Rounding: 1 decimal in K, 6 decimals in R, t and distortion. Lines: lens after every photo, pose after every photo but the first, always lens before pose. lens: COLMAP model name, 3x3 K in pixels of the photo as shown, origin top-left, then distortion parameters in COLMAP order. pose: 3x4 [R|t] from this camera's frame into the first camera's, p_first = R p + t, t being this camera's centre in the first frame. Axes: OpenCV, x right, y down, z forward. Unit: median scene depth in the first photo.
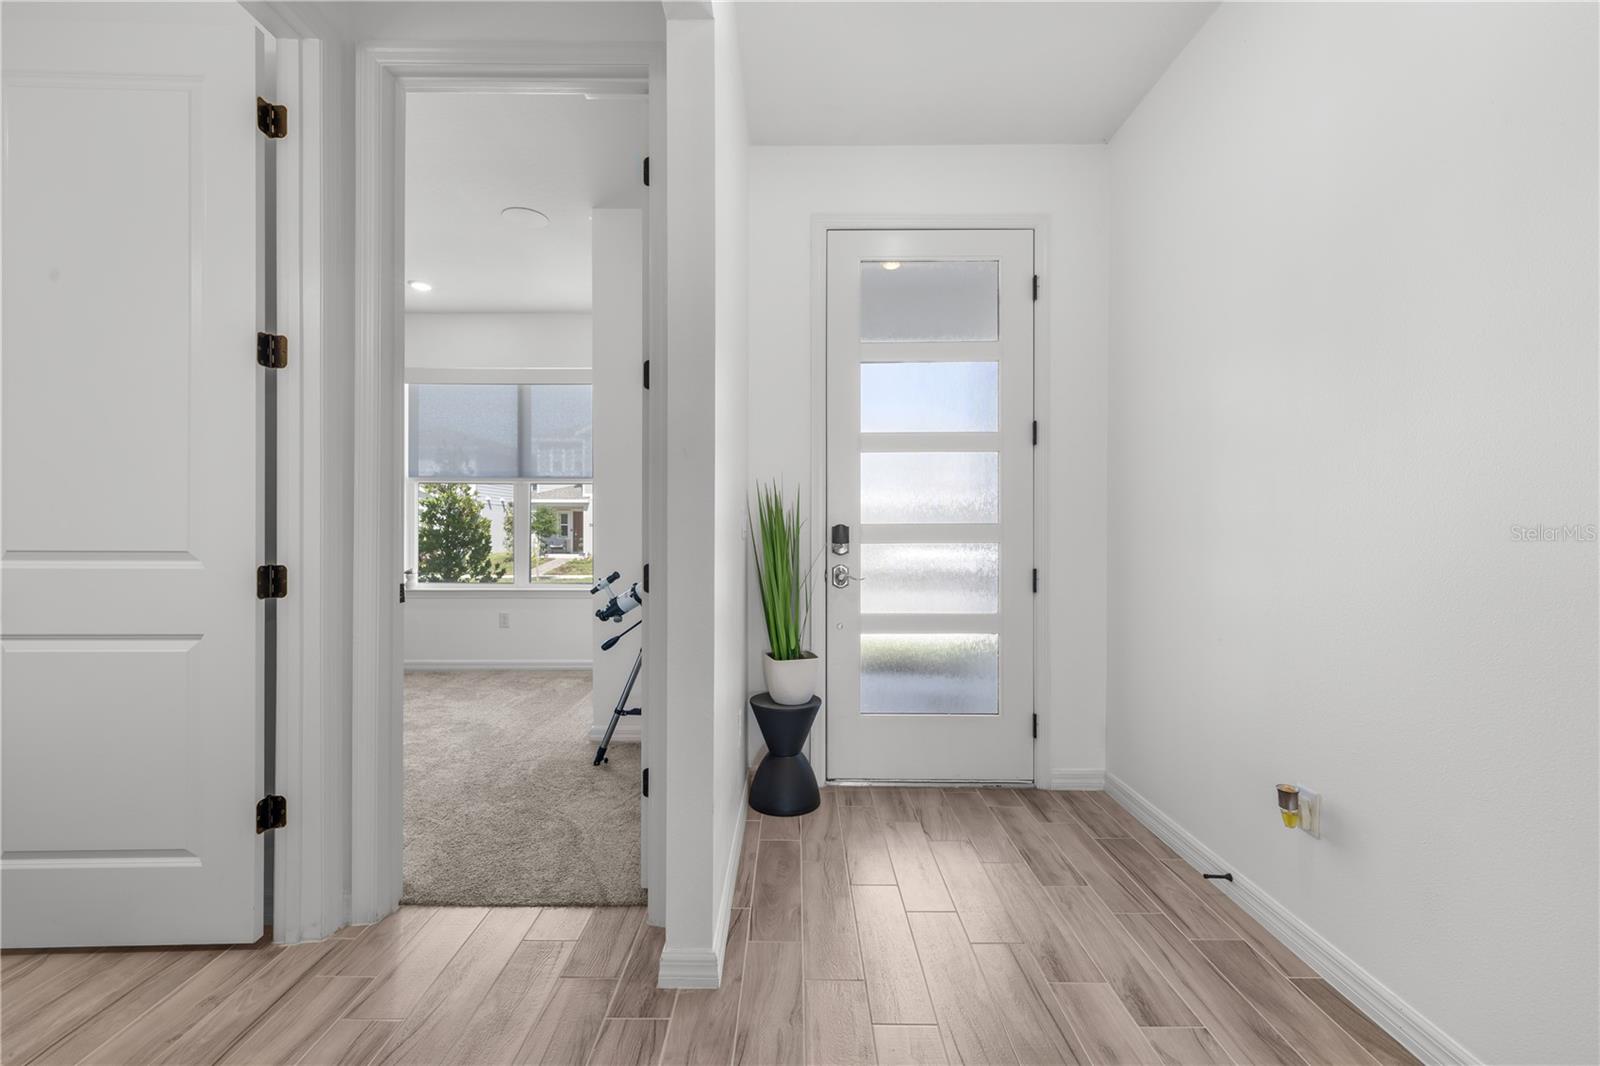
lens RADIAL K [[669.8, 0, 796.2], [0, 669.8, 521.0], [0, 0, 1]] dist [0.002530, 0.000362]
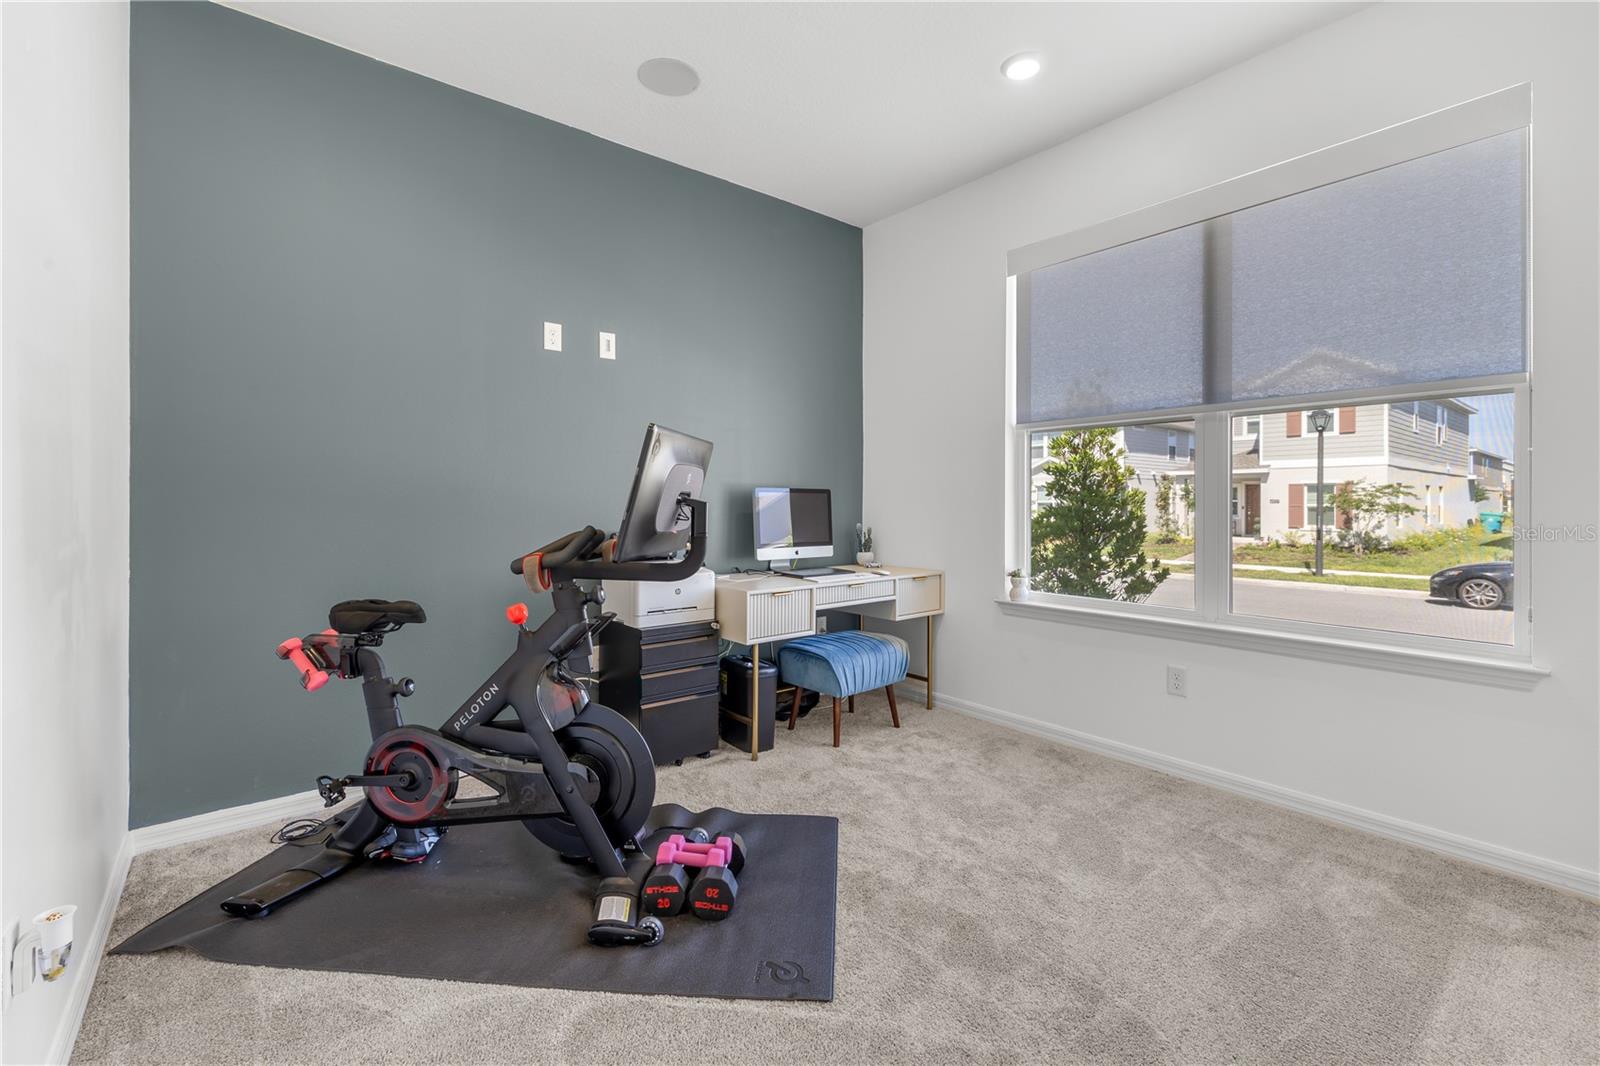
lens RADIAL K [[680.4, 0, 794.1], [0, 680.4, 511.4], [0, 0, 1]] dist [0.001563, 0.000051]
pose [[0.623928, 0.006664, -0.781453, -0.154316], [0.008545, 0.999846, 0.015349, 0.004398], [0.781435, -0.016254, 0.623775, 0.326233]]
